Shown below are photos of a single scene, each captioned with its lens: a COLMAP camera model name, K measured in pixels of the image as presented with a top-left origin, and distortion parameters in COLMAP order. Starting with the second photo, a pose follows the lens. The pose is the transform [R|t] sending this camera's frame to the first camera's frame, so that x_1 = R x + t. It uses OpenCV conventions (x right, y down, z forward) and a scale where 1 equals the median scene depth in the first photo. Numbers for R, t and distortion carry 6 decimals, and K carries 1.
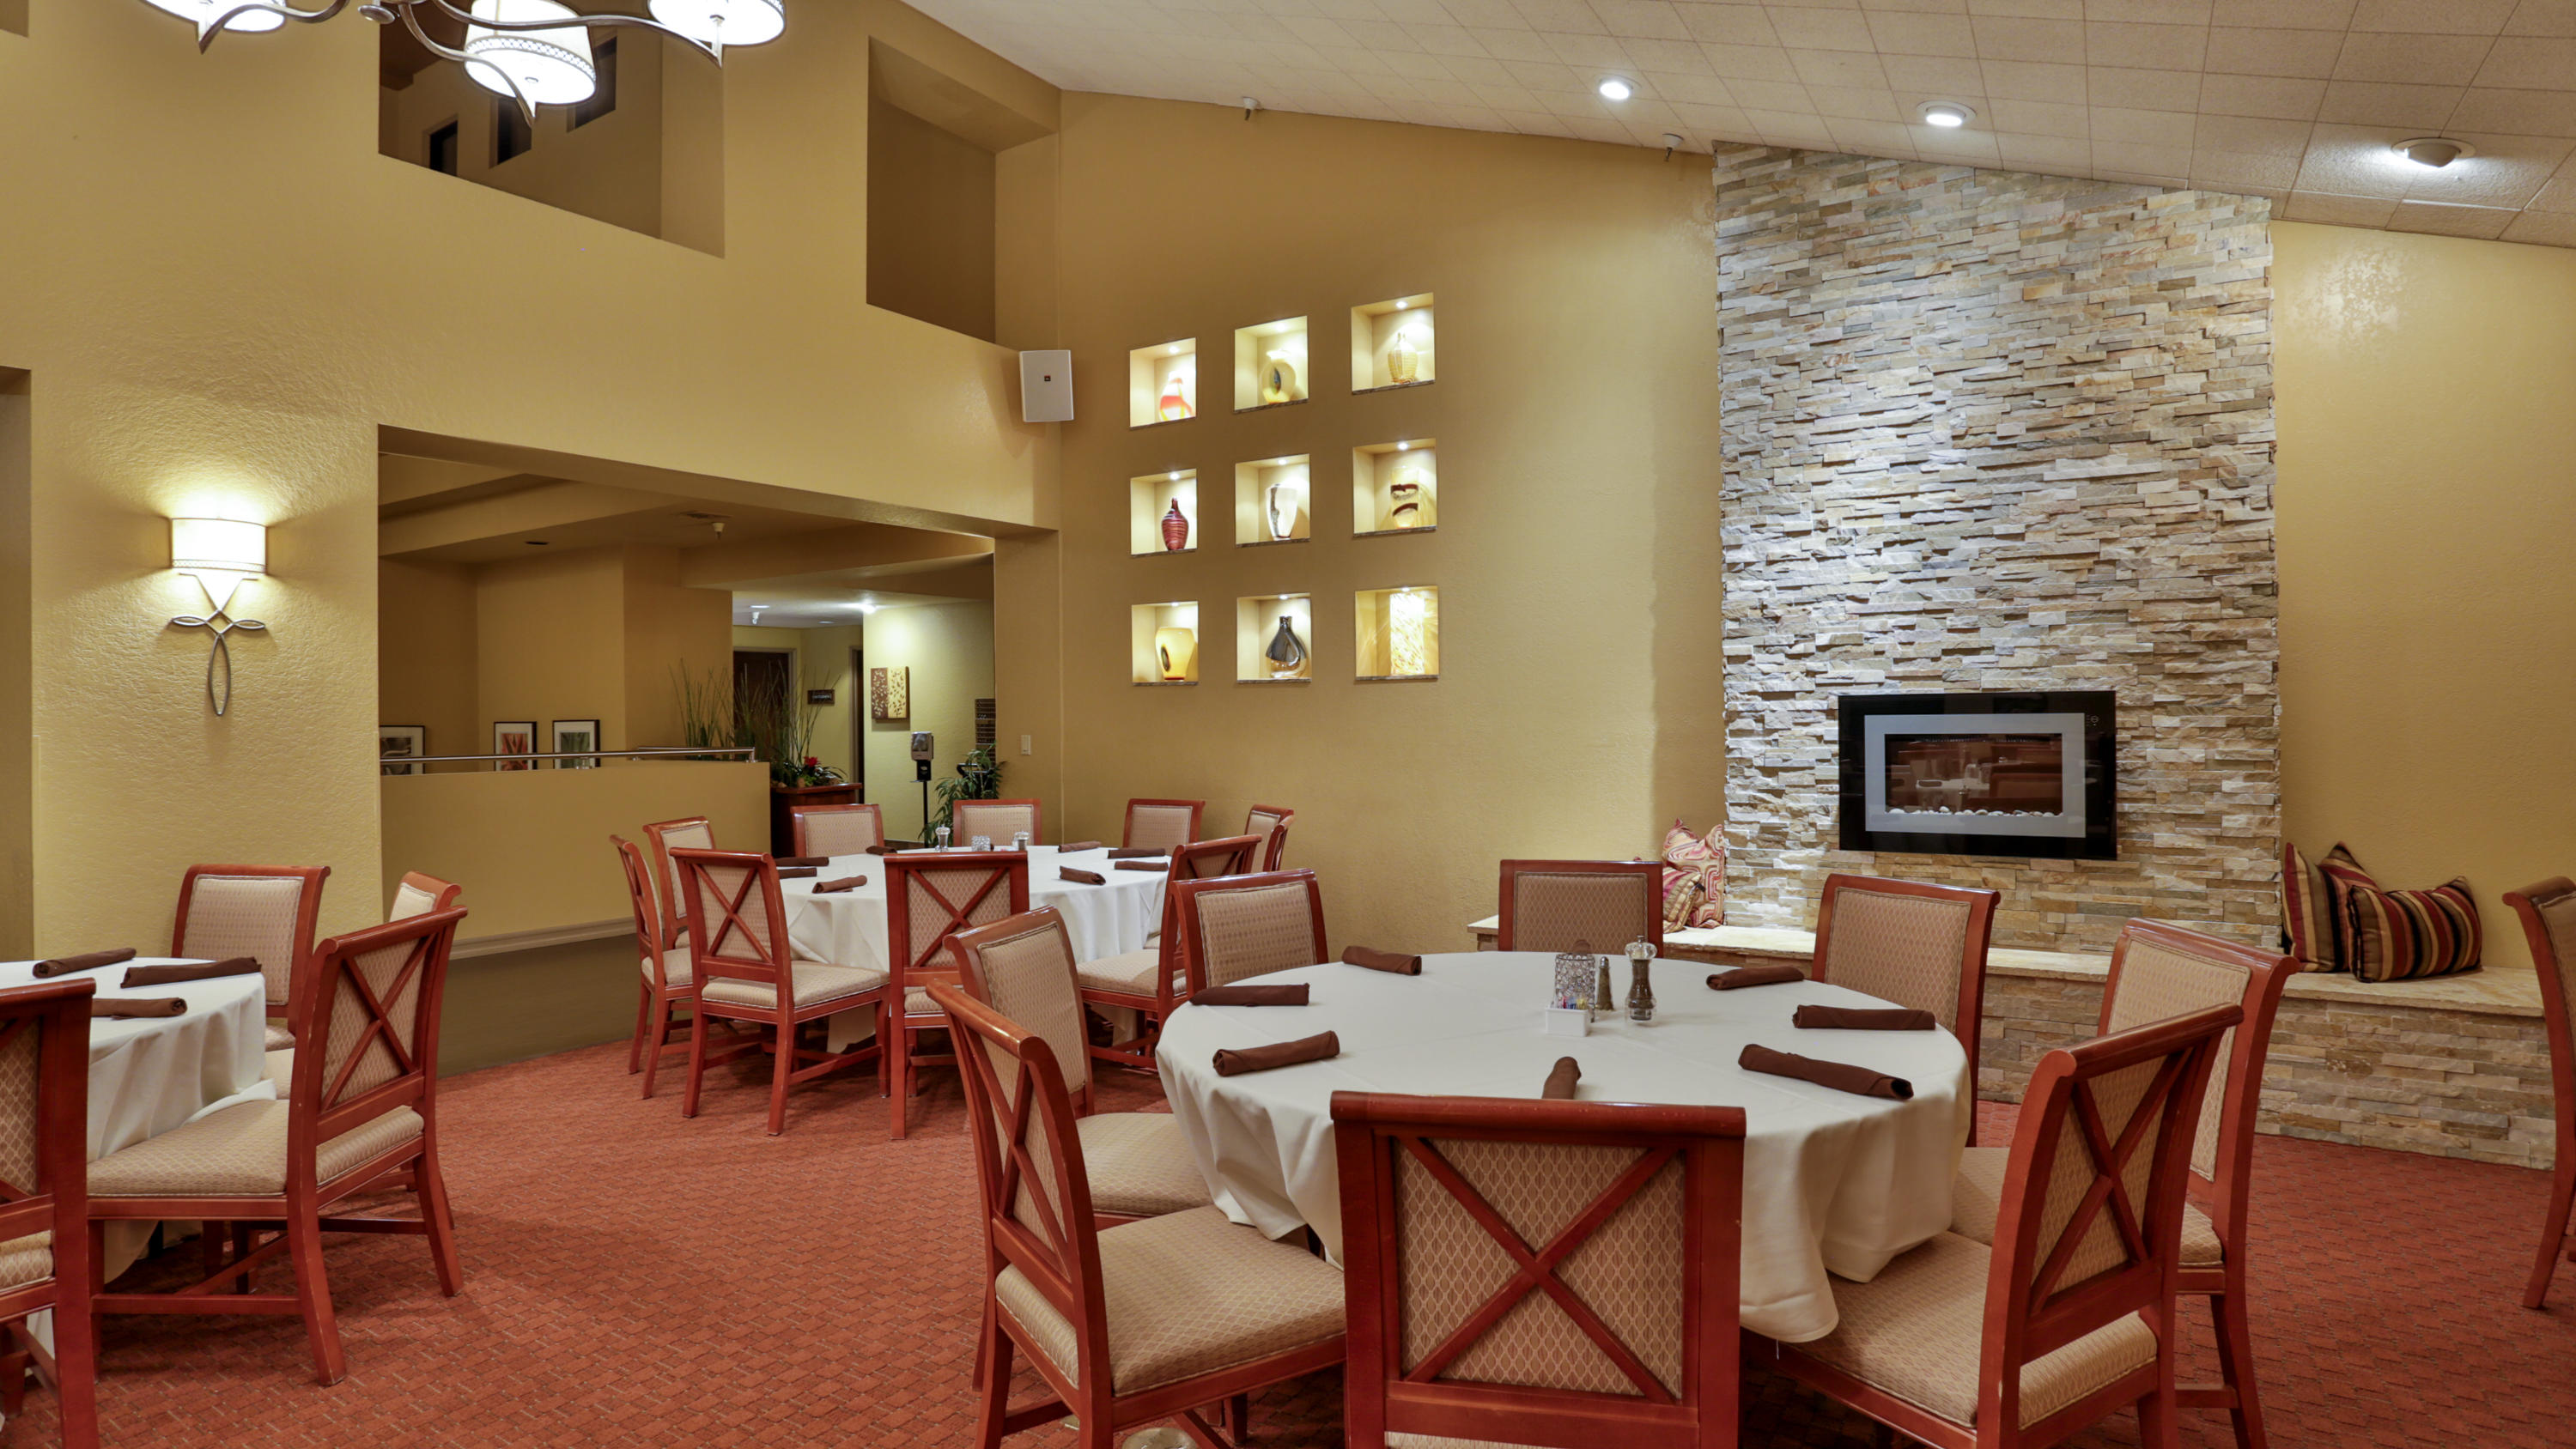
lens RADIAL K [[1319.3, 0, 1278.0], [0, 1319.3, 725.3], [0, 0, 1]] dist [-0.050604, 0.008783]
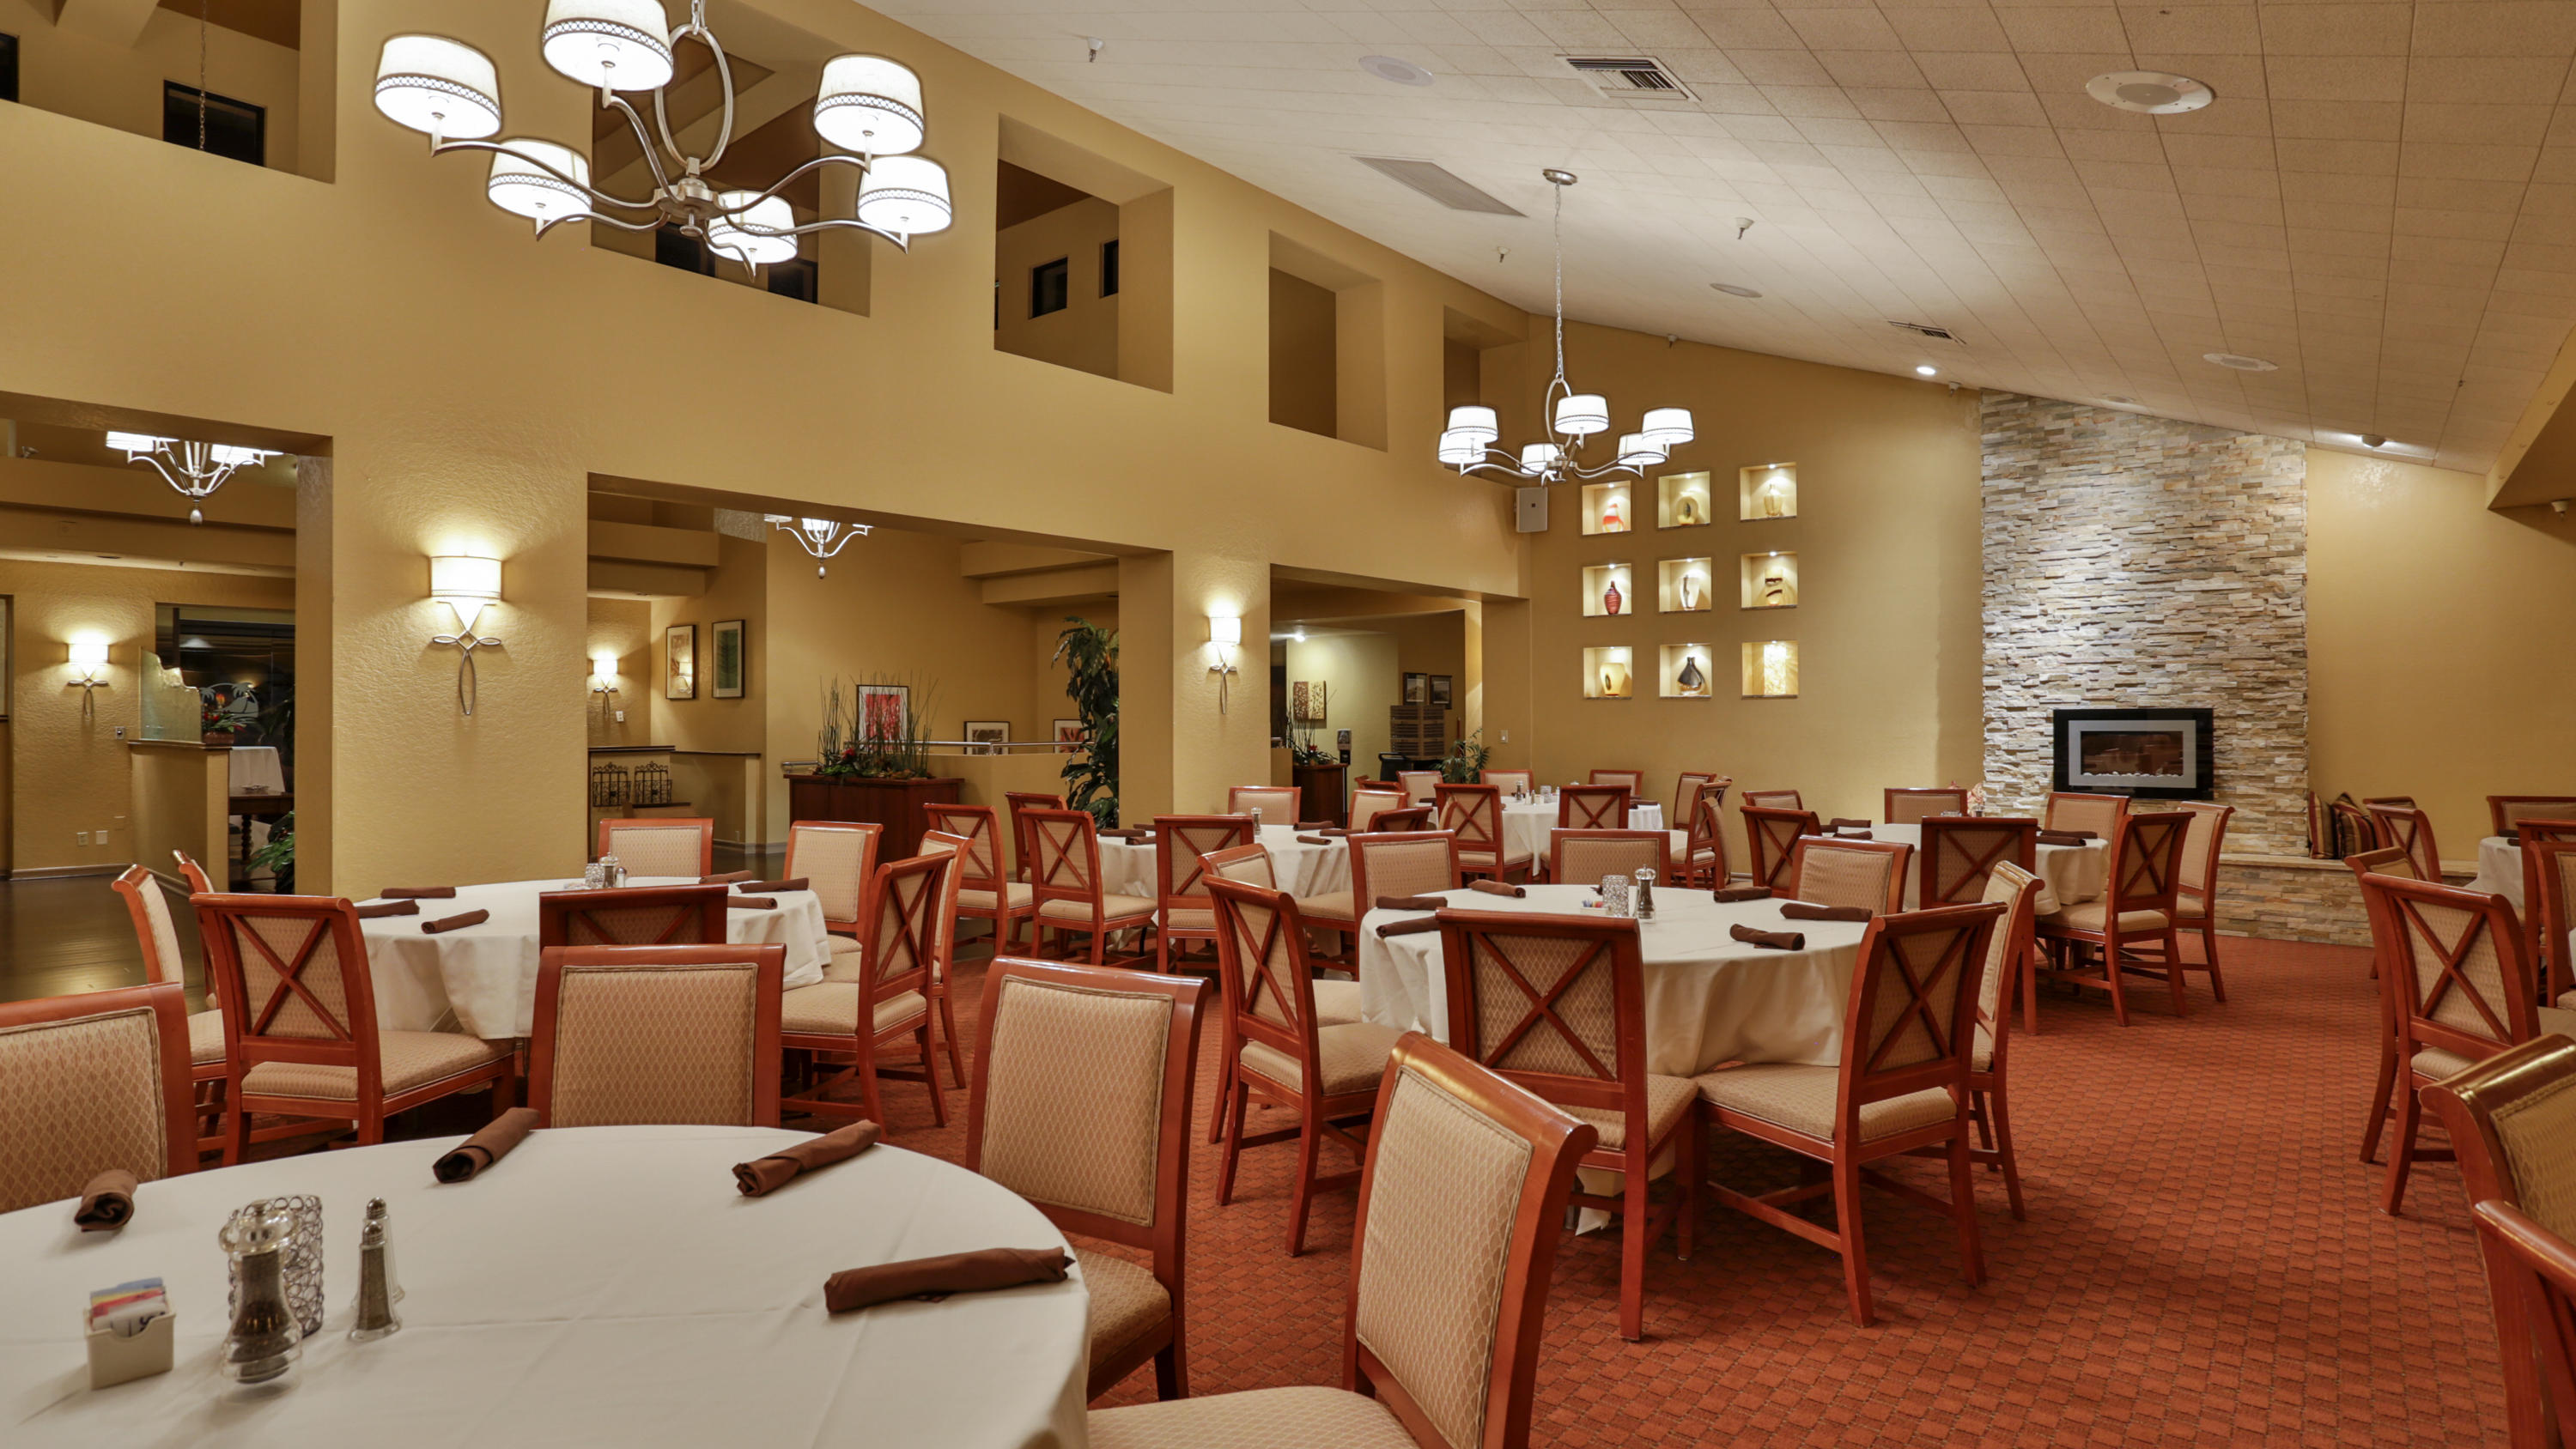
lens RADIAL K [[1319.3, 0, 1269.6], [0, 1319.3, 726.6], [0, 0, 1]] dist [-0.050604, 0.008783]
pose [[0.991515, 0.008776, -0.129696, -0.395763], [-0.009076, 0.999957, -0.001723, 0.013300], [0.129675, 0.002885, 0.991552, -0.878715]]
